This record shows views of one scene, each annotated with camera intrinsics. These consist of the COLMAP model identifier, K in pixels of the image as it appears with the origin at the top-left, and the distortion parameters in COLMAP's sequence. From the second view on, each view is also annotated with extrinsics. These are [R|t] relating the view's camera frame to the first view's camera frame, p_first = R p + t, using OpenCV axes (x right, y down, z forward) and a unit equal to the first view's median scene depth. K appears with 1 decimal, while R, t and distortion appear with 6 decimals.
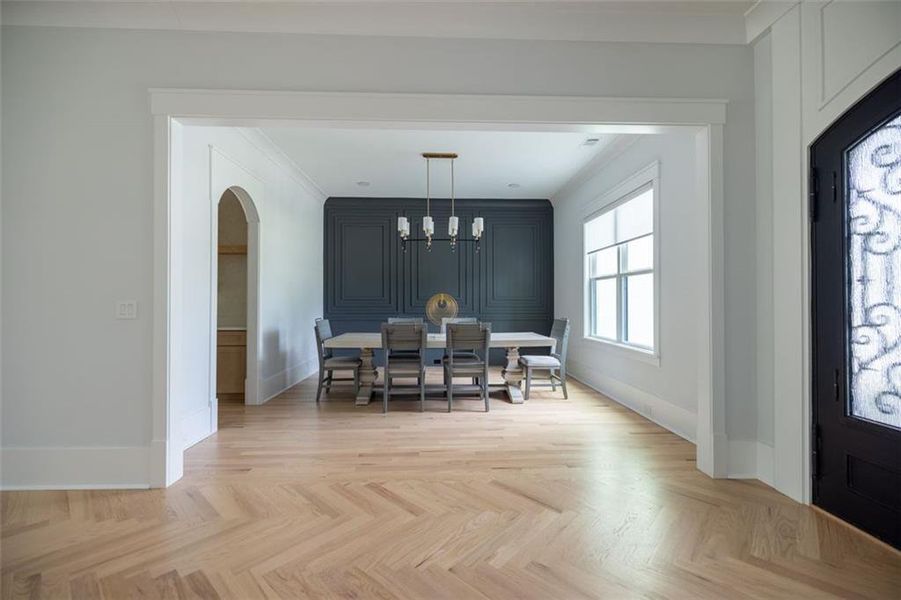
lens RADIAL K [[382.9, 0, 449.0], [0, 382.9, 297.8], [0, 0, 1]] dist [0.001710, 0.000126]
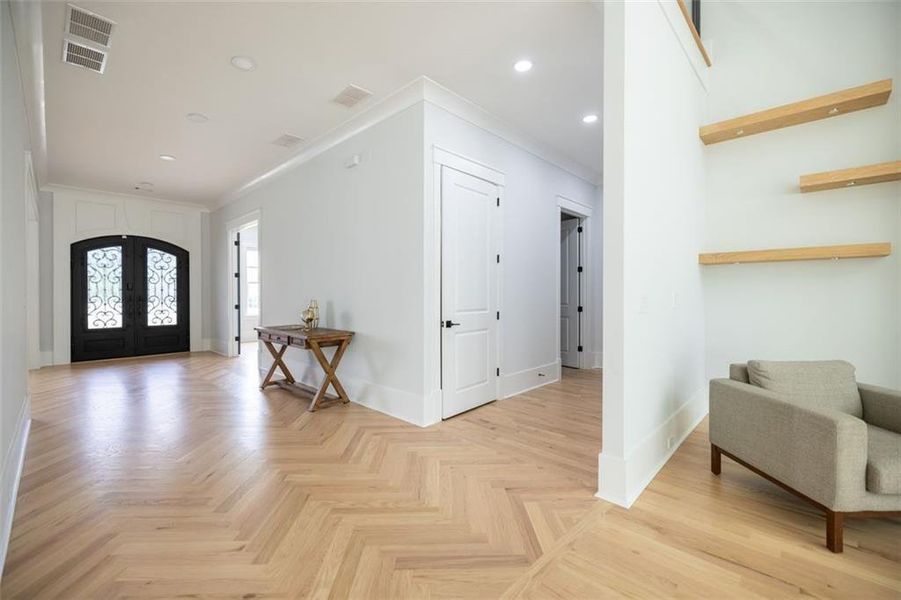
lens RADIAL K [[382.9, 0, 449.0], [0, 382.9, 297.8], [0, 0, 1]] dist [0.001710, 0.000126]
pose [[-0.691645, -0.003594, 0.722229, -3.697468], [-0.004883, 0.999988, 0.000301, 0.011821], [-0.722222, -0.003319, -0.691654, 1.051388]]
